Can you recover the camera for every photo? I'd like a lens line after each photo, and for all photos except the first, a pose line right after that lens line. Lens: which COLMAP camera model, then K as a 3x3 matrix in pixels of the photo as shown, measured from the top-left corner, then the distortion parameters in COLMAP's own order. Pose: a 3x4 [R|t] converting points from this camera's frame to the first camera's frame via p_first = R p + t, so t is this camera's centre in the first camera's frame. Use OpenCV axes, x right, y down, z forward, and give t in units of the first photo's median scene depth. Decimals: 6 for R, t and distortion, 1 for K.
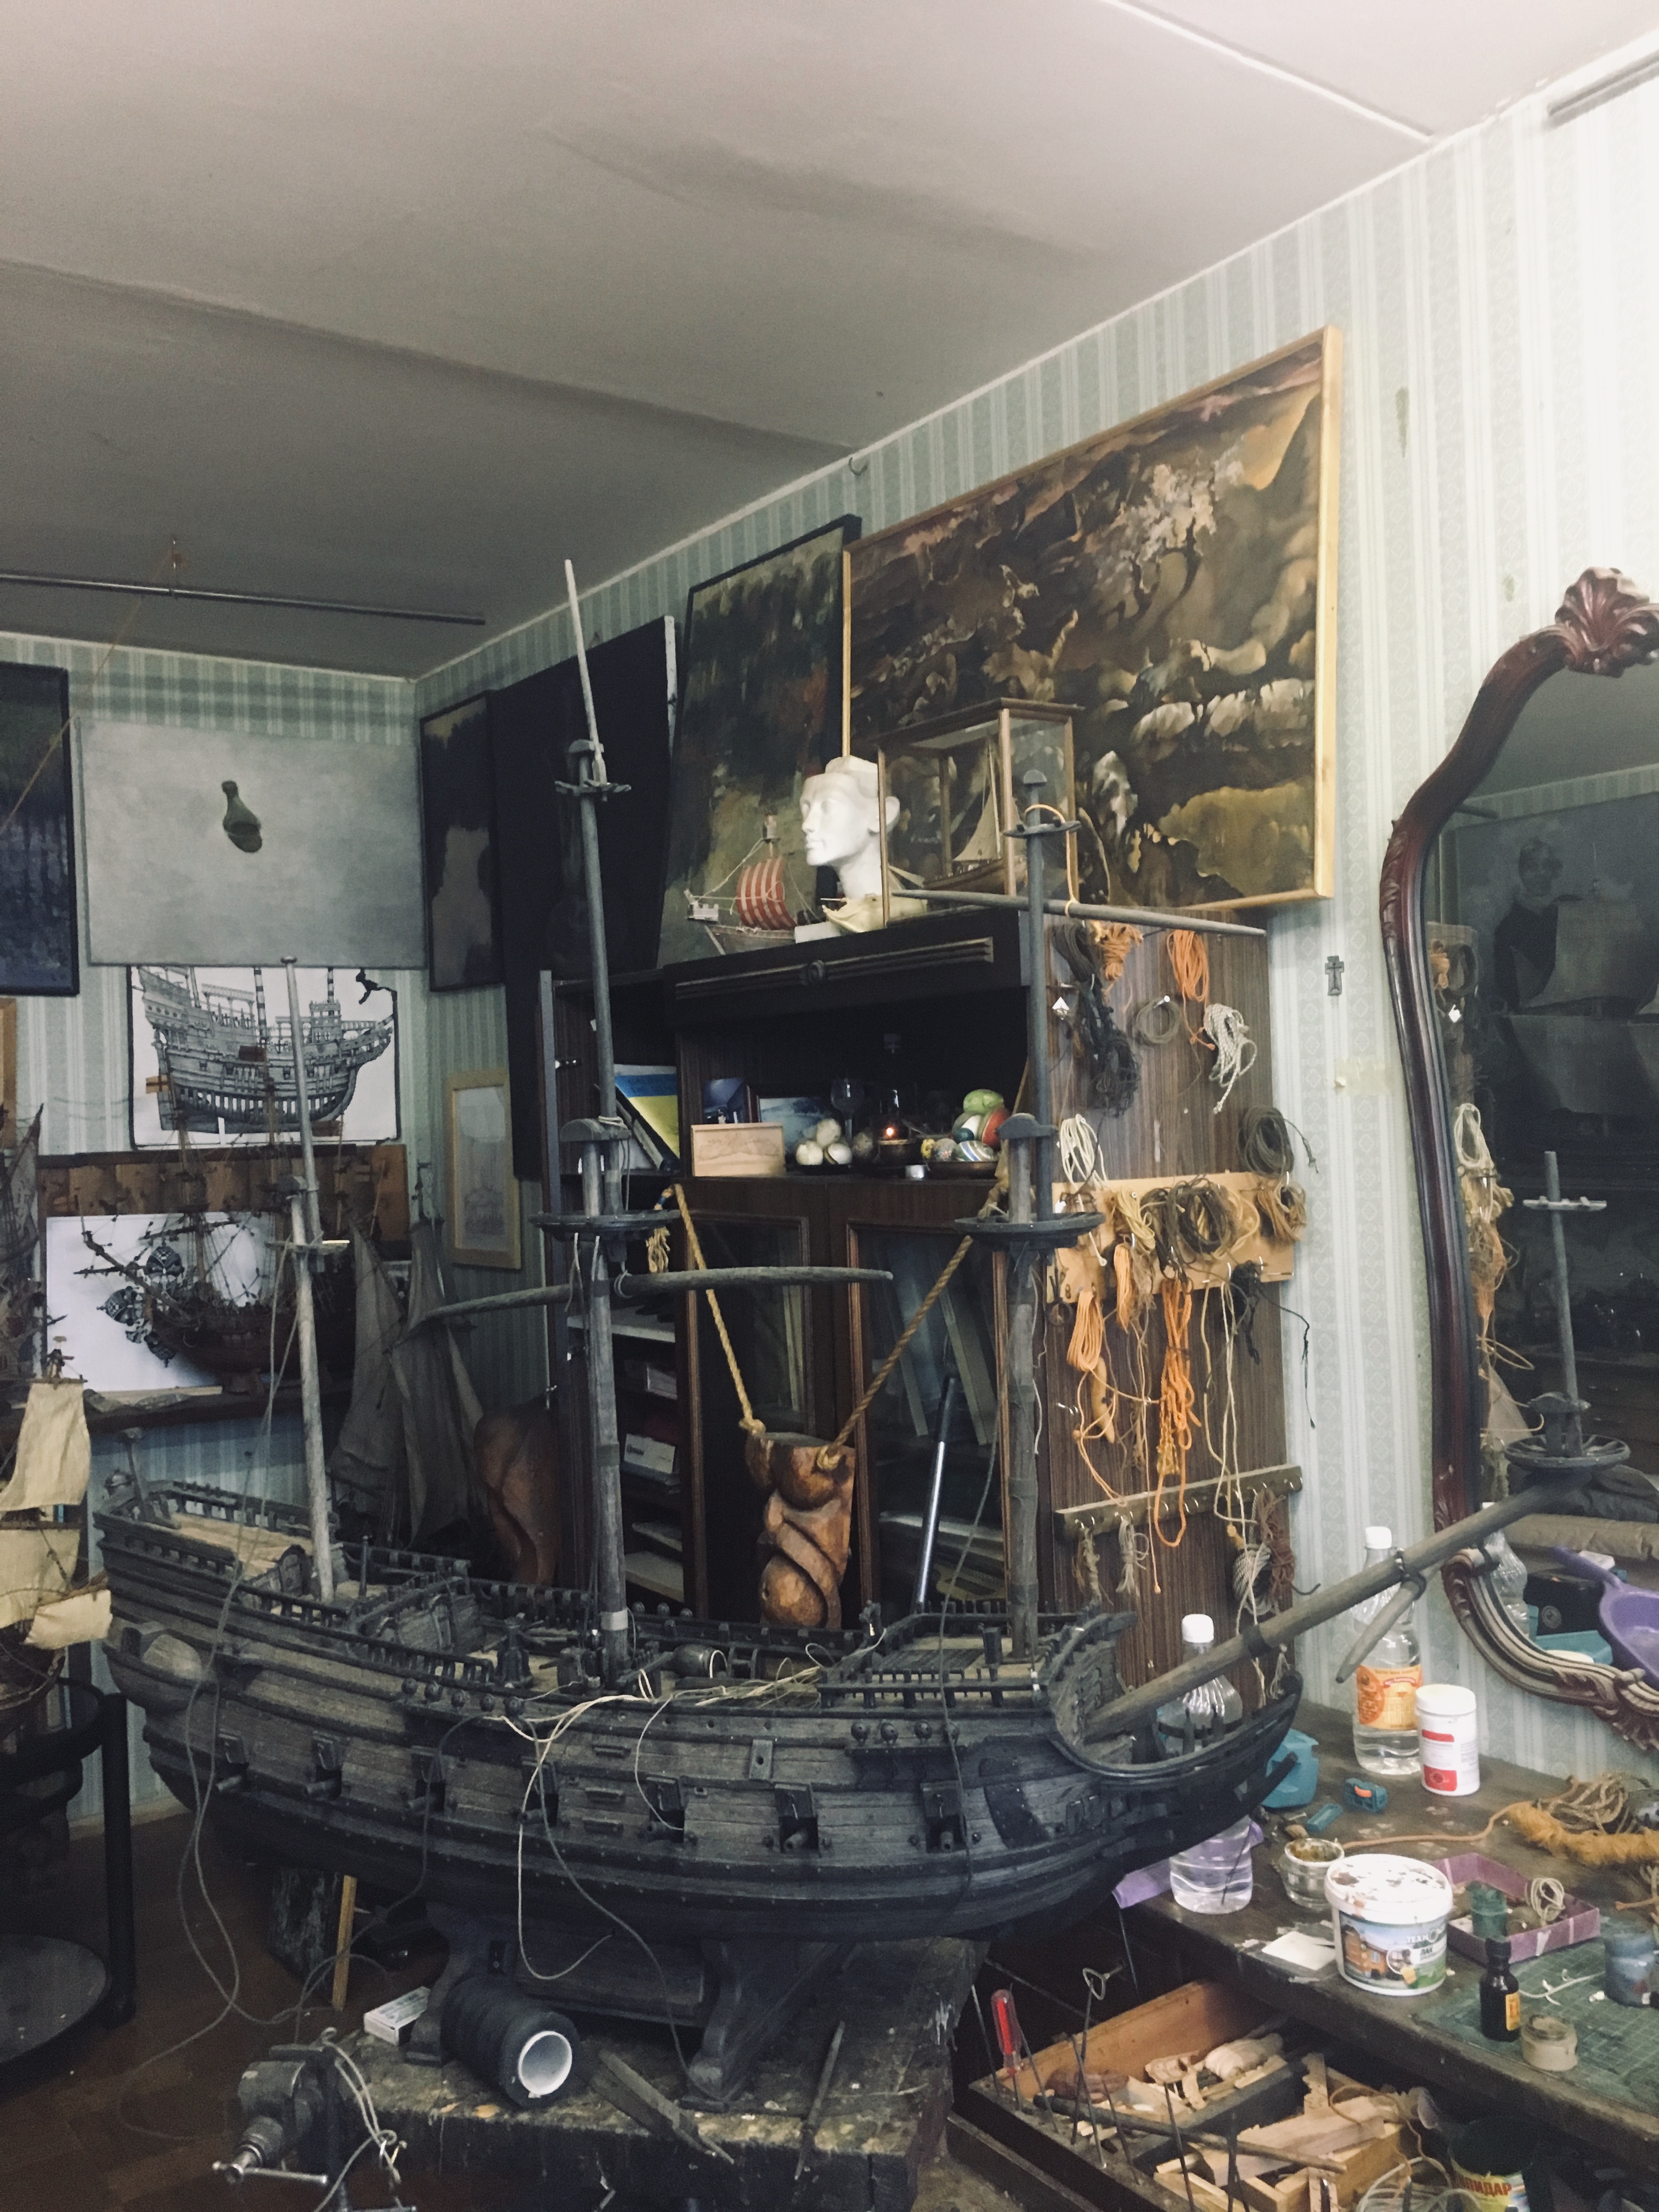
lens RADIAL K [[1873.8, 0, 838.6], [0, 1873.8, 1112.3], [0, 0, 1]] dist [0.077127, -0.103353]
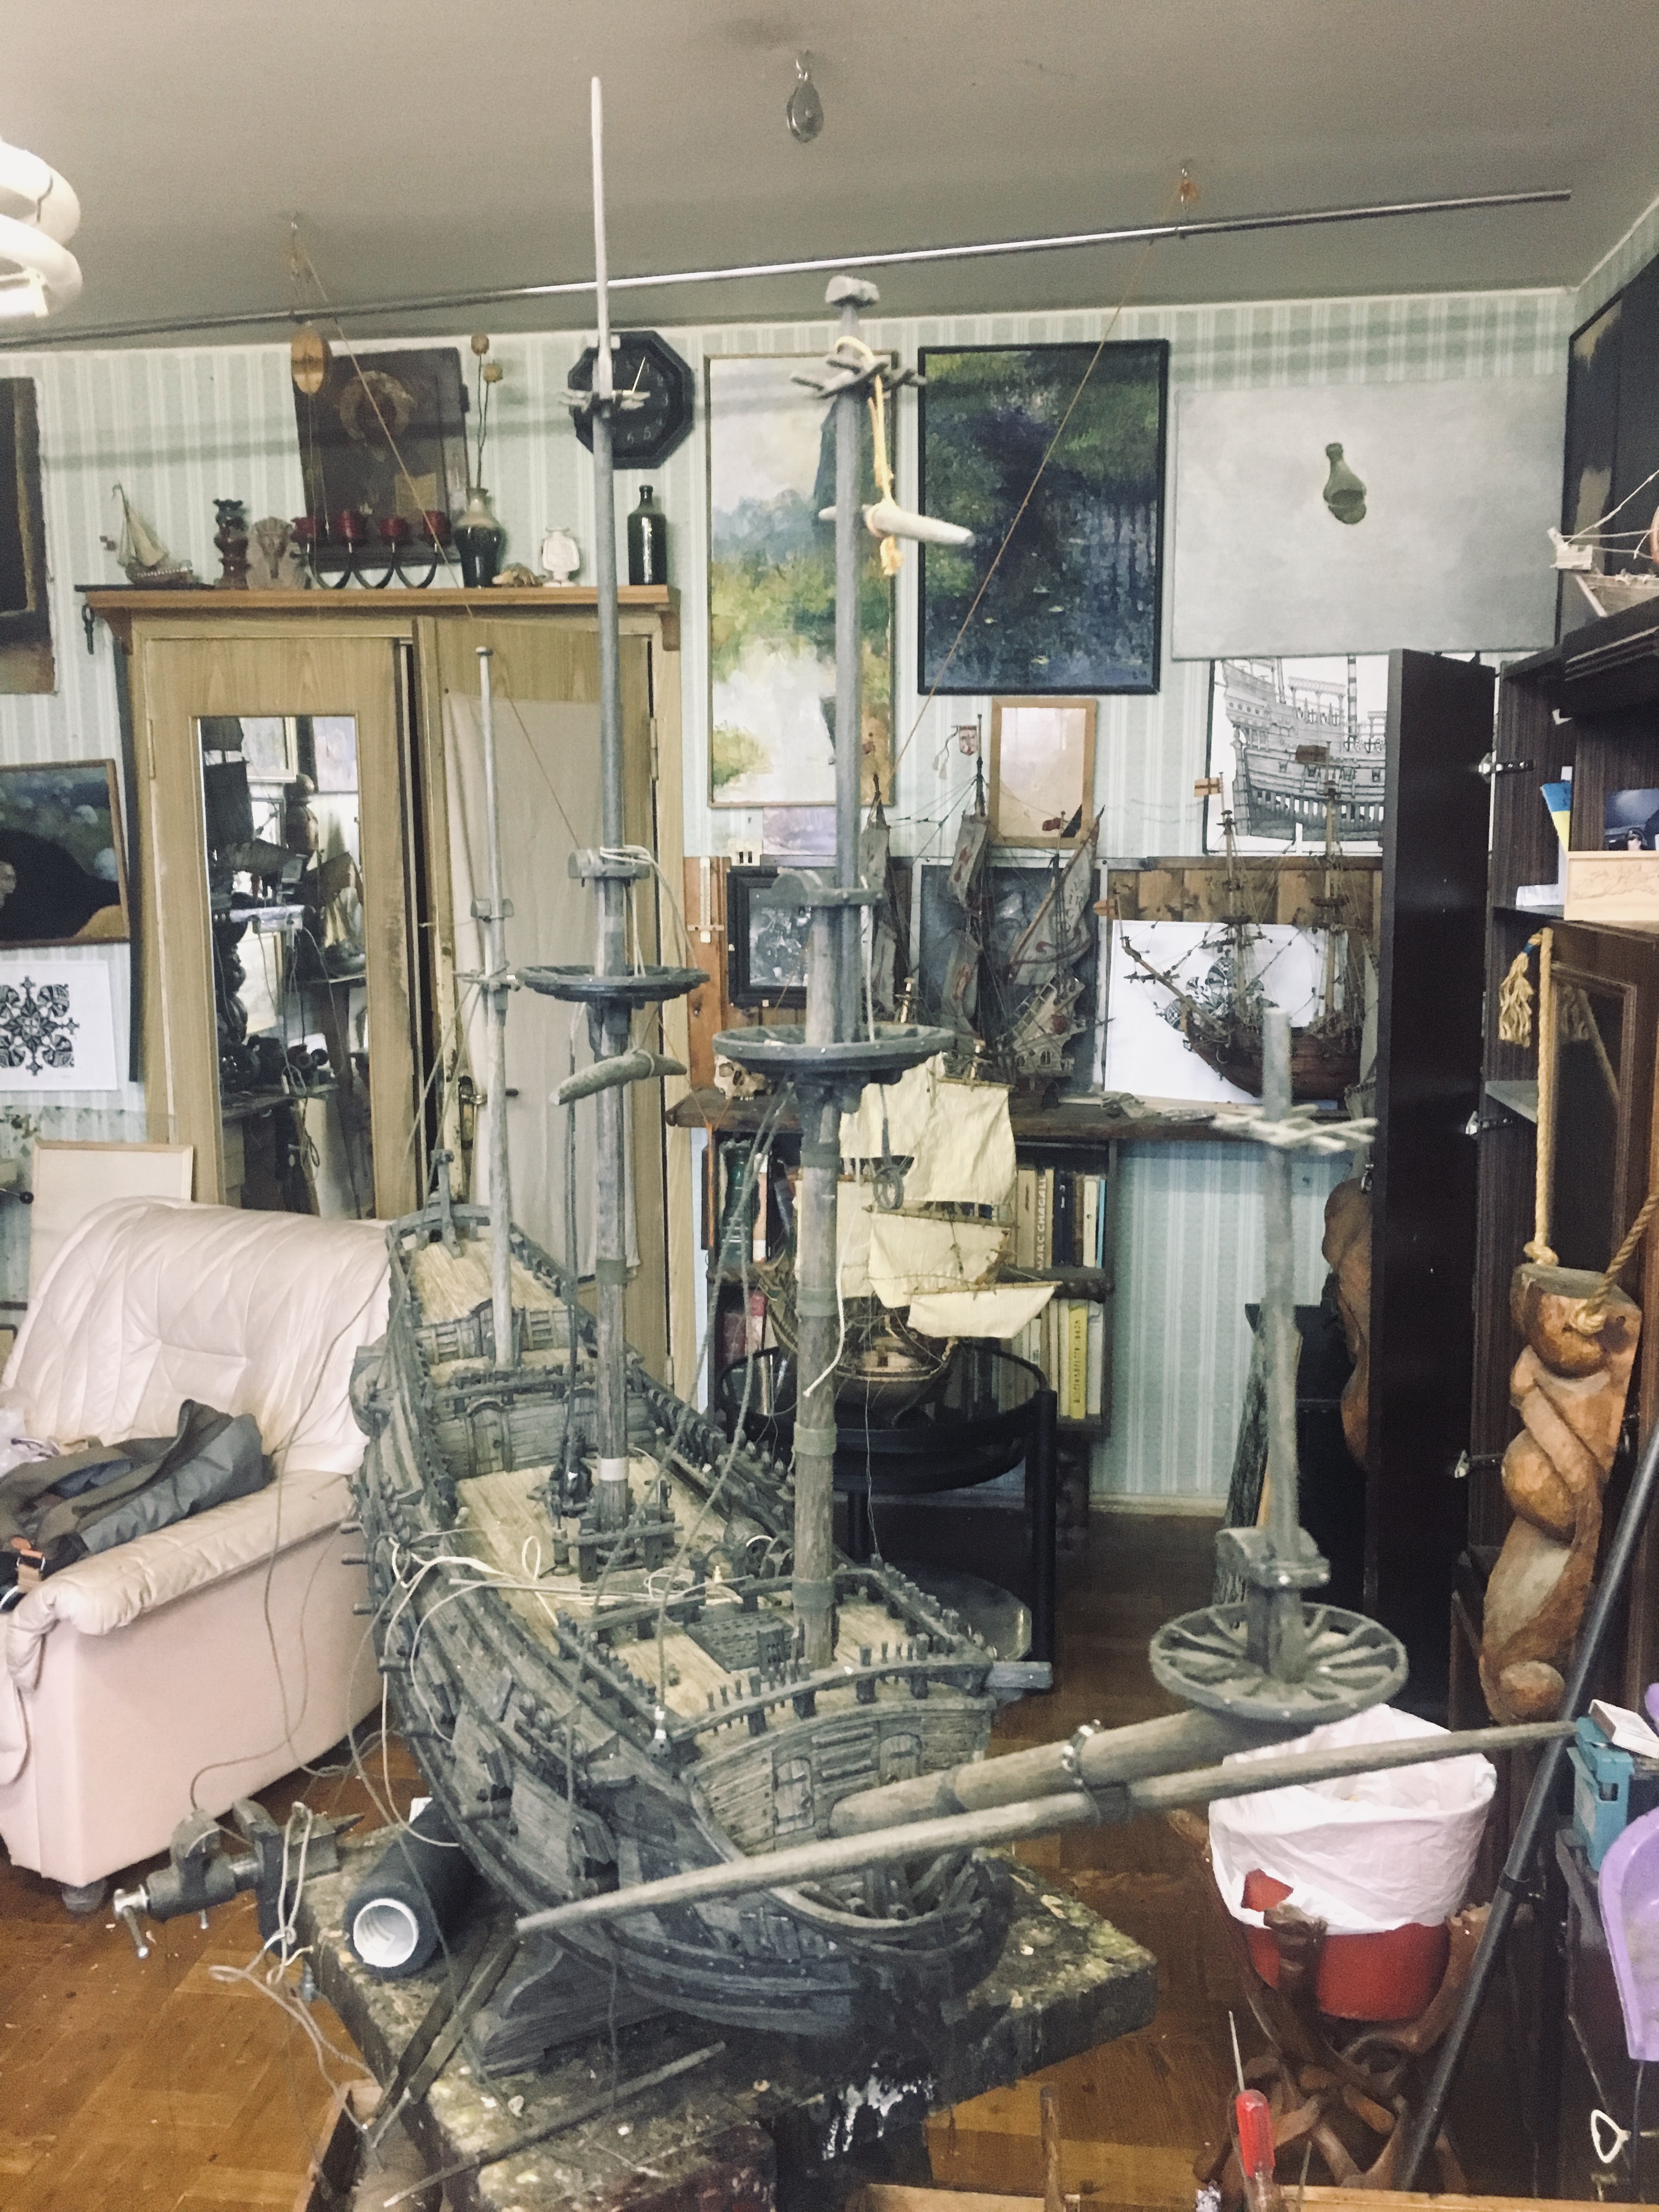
lens RADIAL K [[1873.8, 0, 838.6], [0, 1873.8, 1112.3], [0, 0, 1]] dist [0.077127, -0.103353]
pose [[0.730724, 0.128960, -0.670382, 0.252314], [-0.021475, 0.985852, 0.166238, -0.010806], [0.682336, -0.107077, 0.723155, 0.258386]]
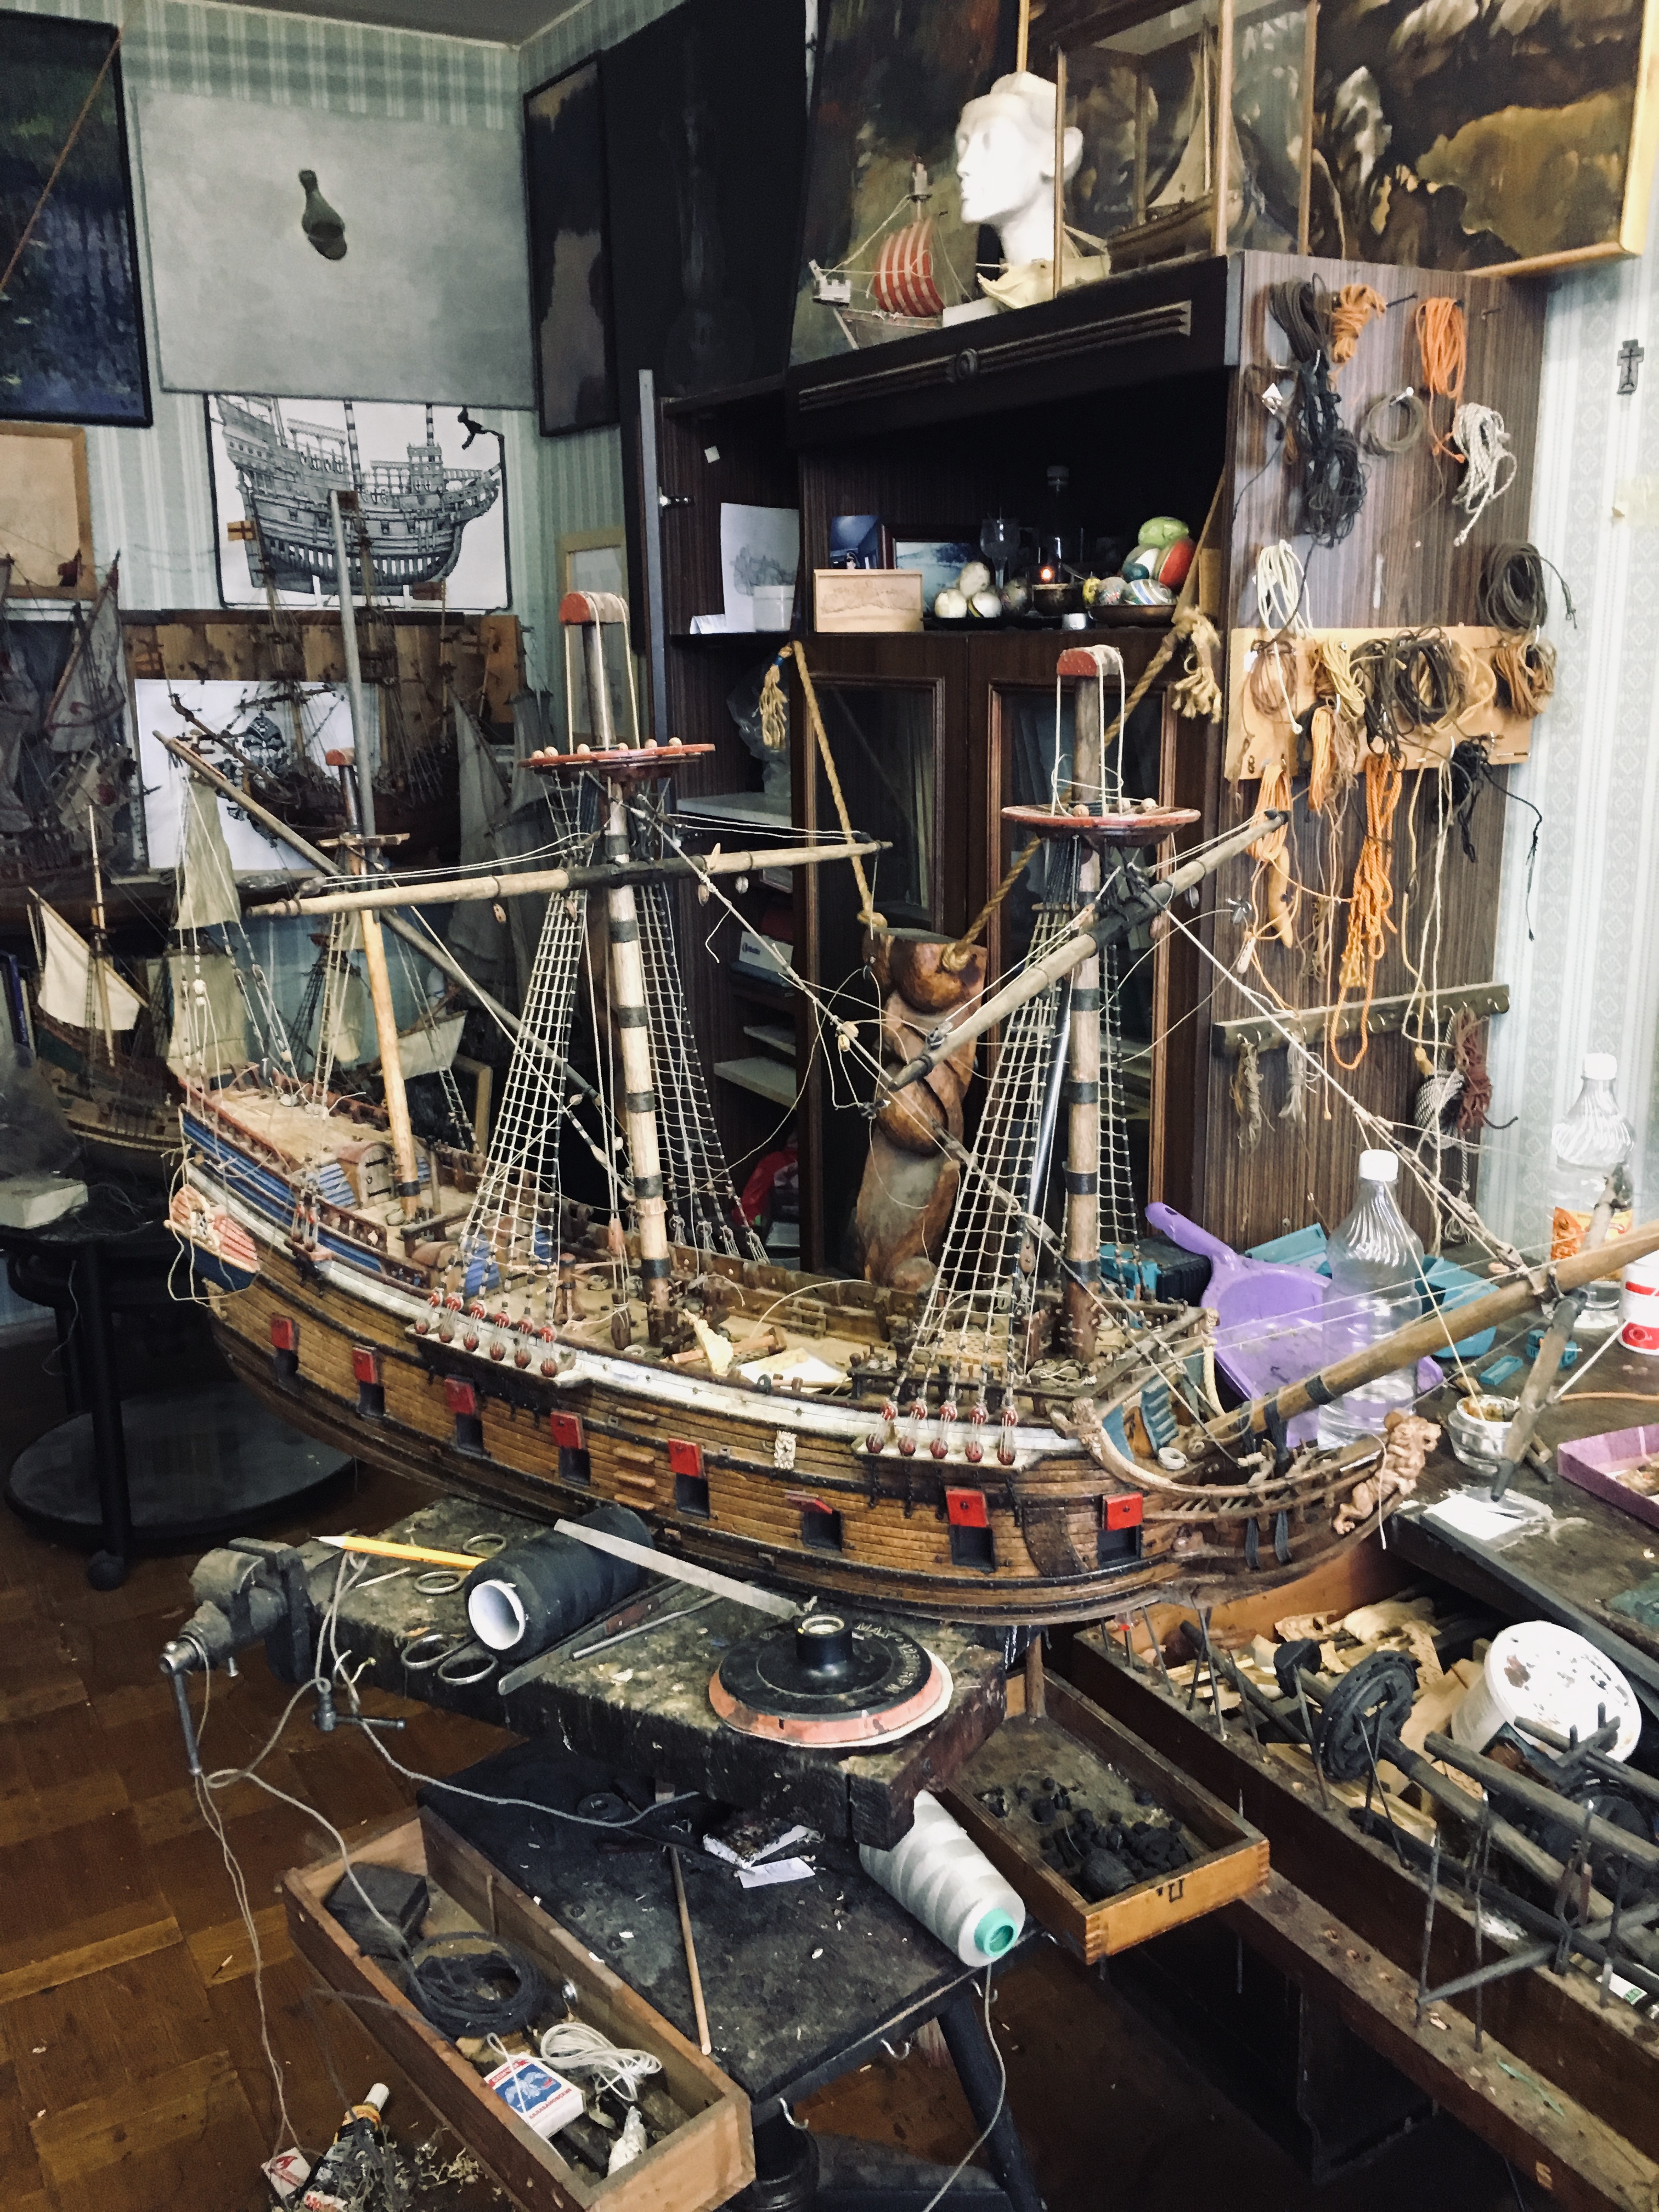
lens RADIAL K [[1887.9, 0, 829.5], [0, 1887.9, 1106.0], [0, 0, 1]] dist [0.081391, -0.117293]
pose [[0.995731, 0.044245, -0.081008, 0.009793], [-0.023324, 0.969754, 0.242967, 0.036471], [0.089308, -0.240041, 0.966646, 0.118406]]
